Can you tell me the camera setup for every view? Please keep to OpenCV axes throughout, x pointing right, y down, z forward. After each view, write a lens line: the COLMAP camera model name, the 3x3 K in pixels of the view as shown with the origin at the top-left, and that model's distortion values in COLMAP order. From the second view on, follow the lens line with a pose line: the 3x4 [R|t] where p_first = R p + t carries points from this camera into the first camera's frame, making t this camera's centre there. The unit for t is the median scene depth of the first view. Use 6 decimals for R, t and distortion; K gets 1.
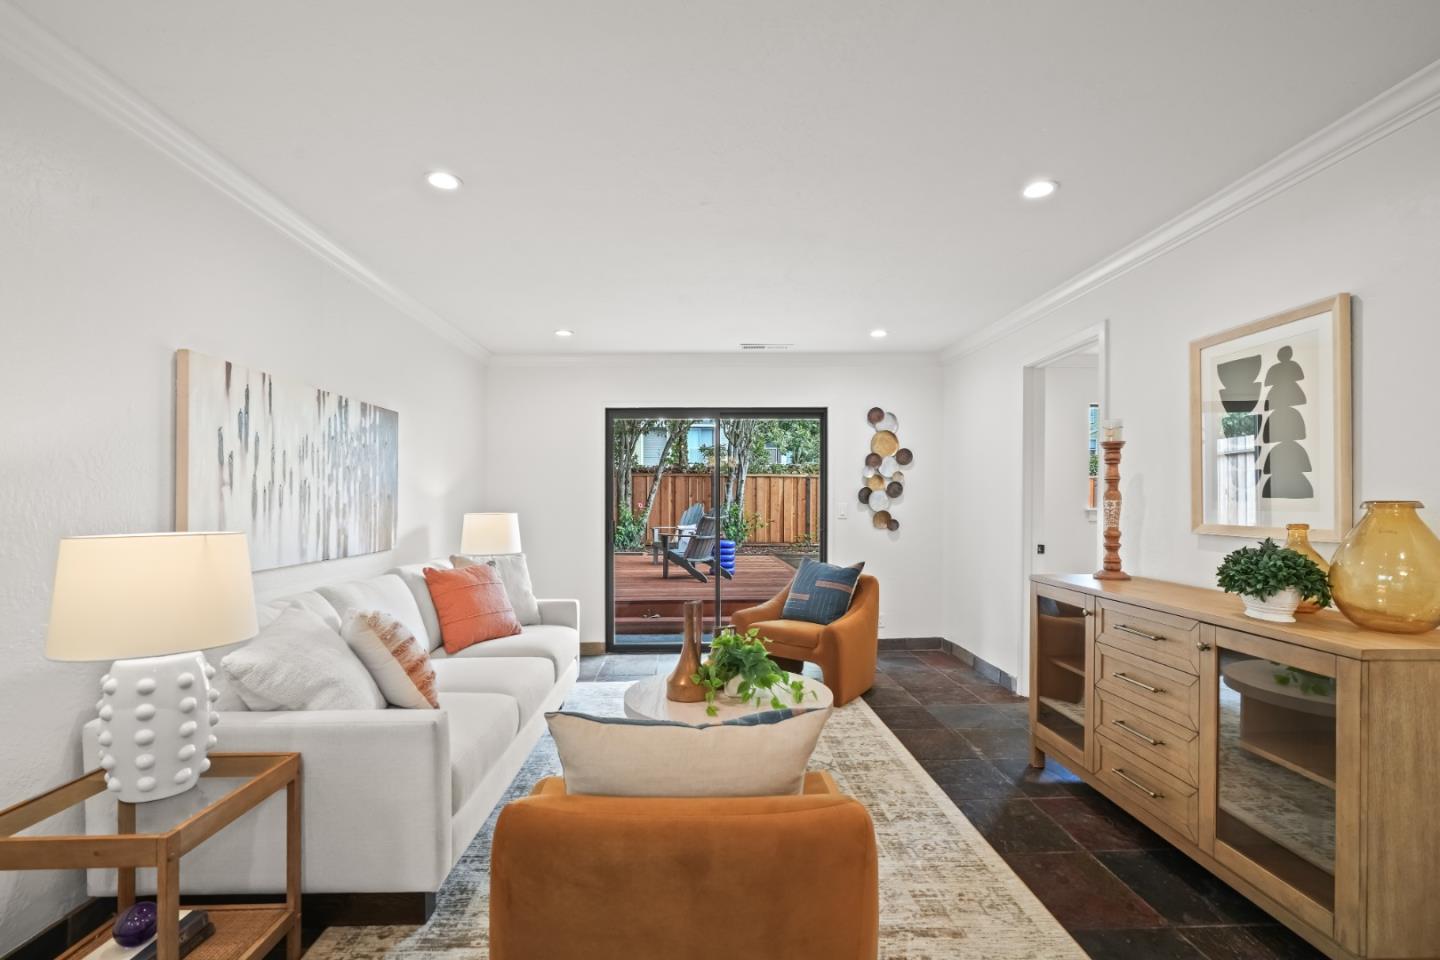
lens RADIAL K [[656.5, 0, 713.2], [0, 656.5, 505.1], [0, 0, 1]] dist [-0.005314, 0.001844]
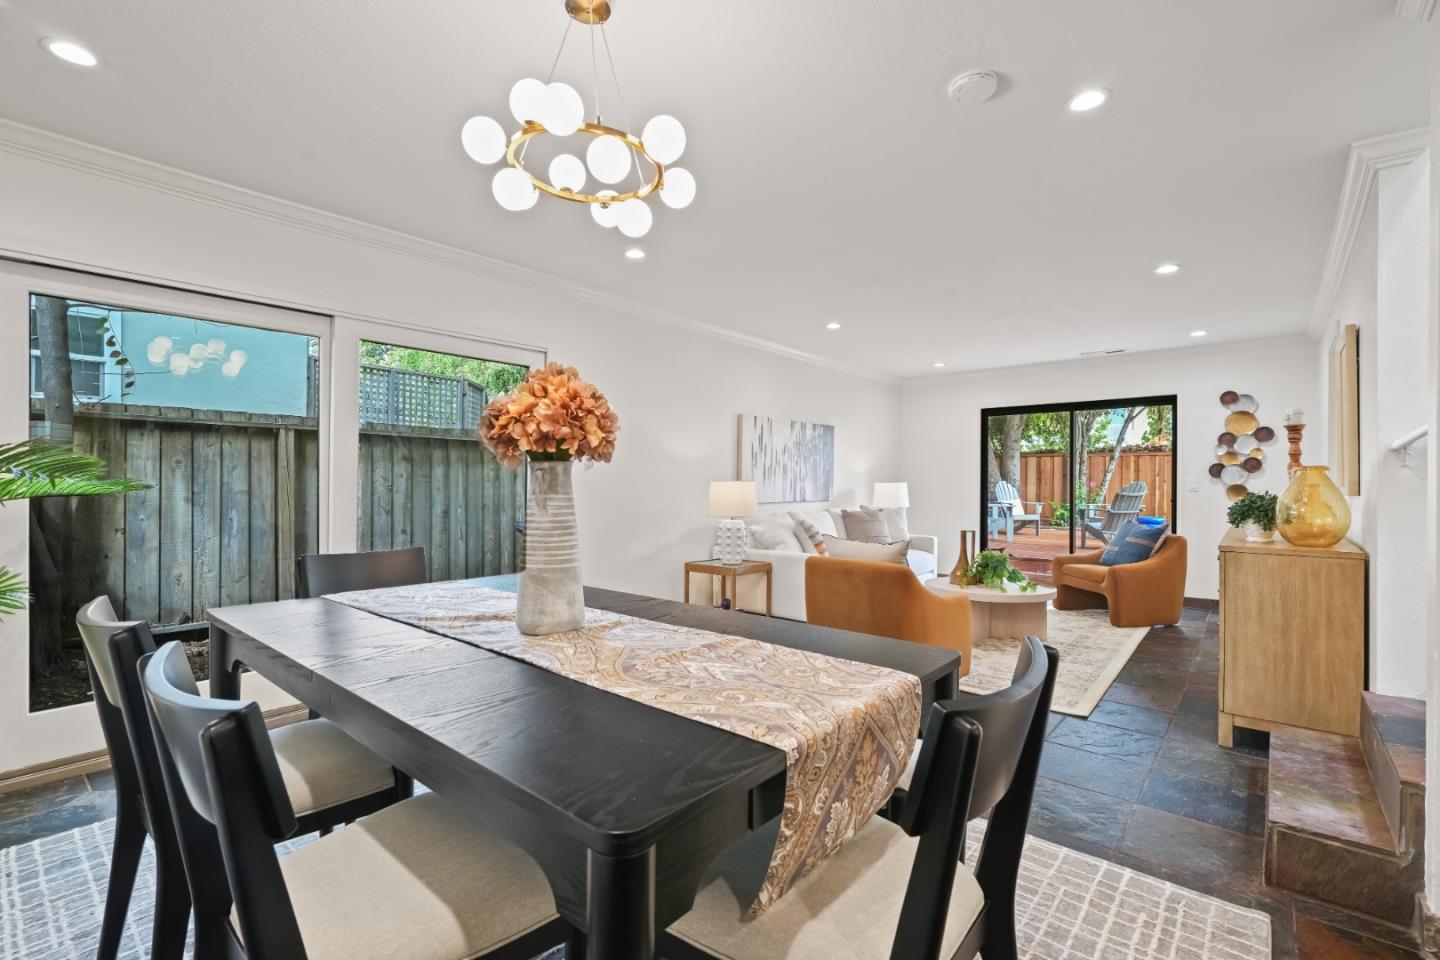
lens RADIAL K [[656.5, 0, 718.4], [0, 656.5, 485.1], [0, 0, 1]] dist [-0.005314, 0.001844]
pose [[0.744270, 0.006748, -0.667845, 0.613507], [-0.009337, 0.999956, -0.000303, 0.032831], [0.667813, 0.006461, 0.744301, -0.706214]]
